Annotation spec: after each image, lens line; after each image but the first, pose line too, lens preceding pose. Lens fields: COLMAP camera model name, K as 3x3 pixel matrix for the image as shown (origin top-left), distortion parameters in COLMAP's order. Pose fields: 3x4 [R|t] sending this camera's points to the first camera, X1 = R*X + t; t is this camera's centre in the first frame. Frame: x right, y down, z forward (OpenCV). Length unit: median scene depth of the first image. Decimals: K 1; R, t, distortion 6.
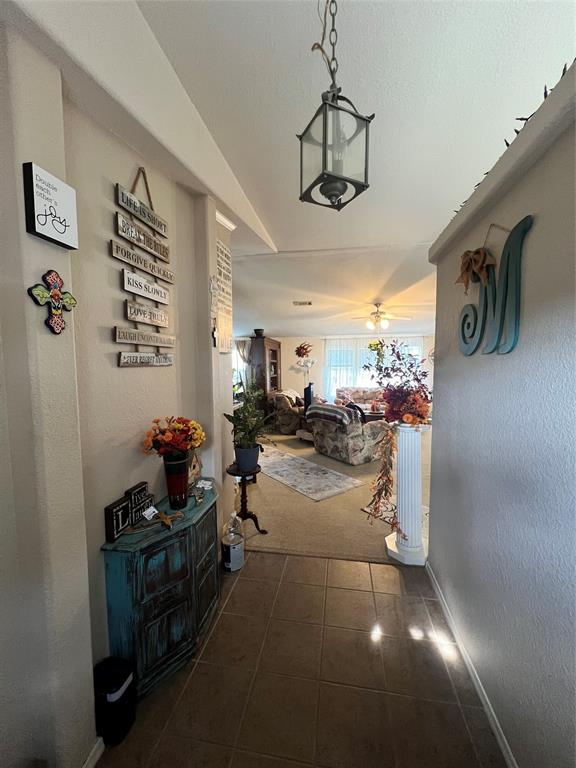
lens RADIAL K [[306.3, 0, 290.0], [0, 306.3, 383.0], [0, 0, 1]] dist [-0.001438, 0.000217]
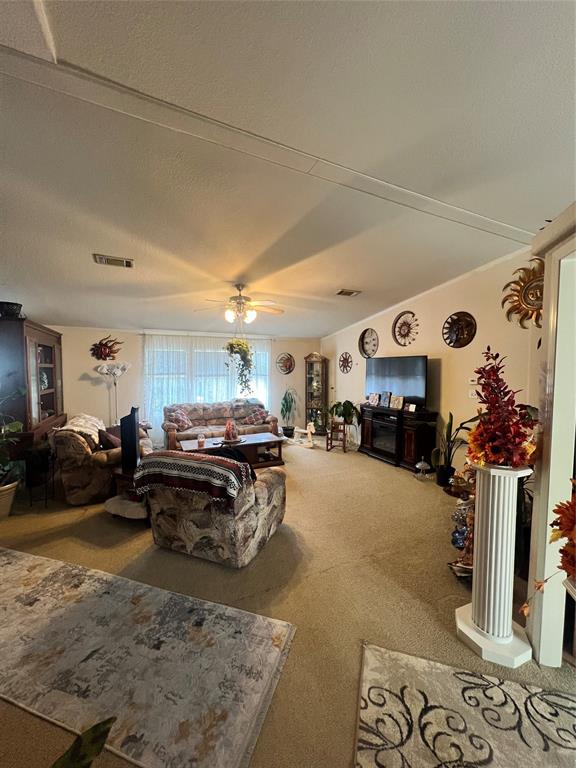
lens RADIAL K [[306.3, 0, 290.0], [0, 306.3, 383.0], [0, 0, 1]] dist [-0.001438, 0.000217]
pose [[0.814561, -0.015142, 0.579881, -0.021983], [0.024583, 0.999662, -0.008429, -0.032550], [-0.579557, 0.021121, 0.814658, 0.390635]]
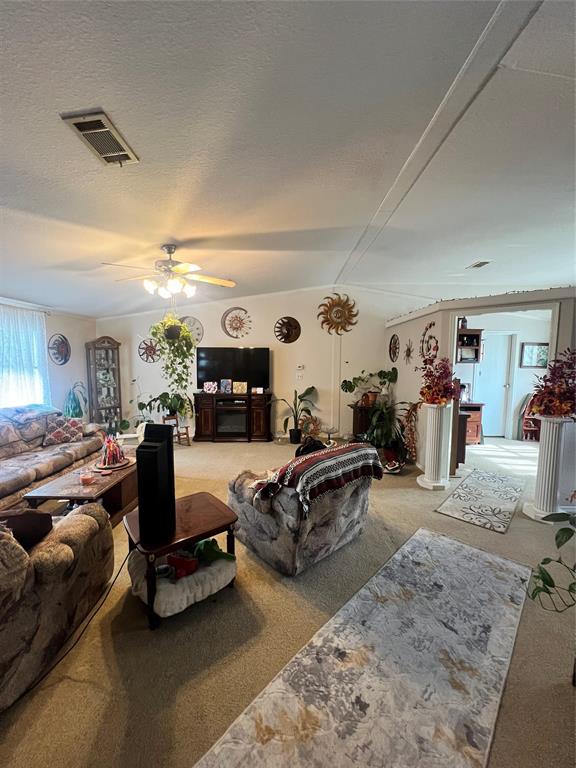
lens RADIAL K [[306.3, 0, 290.0], [0, 306.3, 383.0], [0, 0, 1]] dist [-0.001438, 0.000217]
pose [[-0.167992, -0.072639, 0.983108, -0.264315], [0.052647, 0.995197, 0.082529, -0.065304], [-0.984381, 0.065621, -0.163361, 0.915564]]
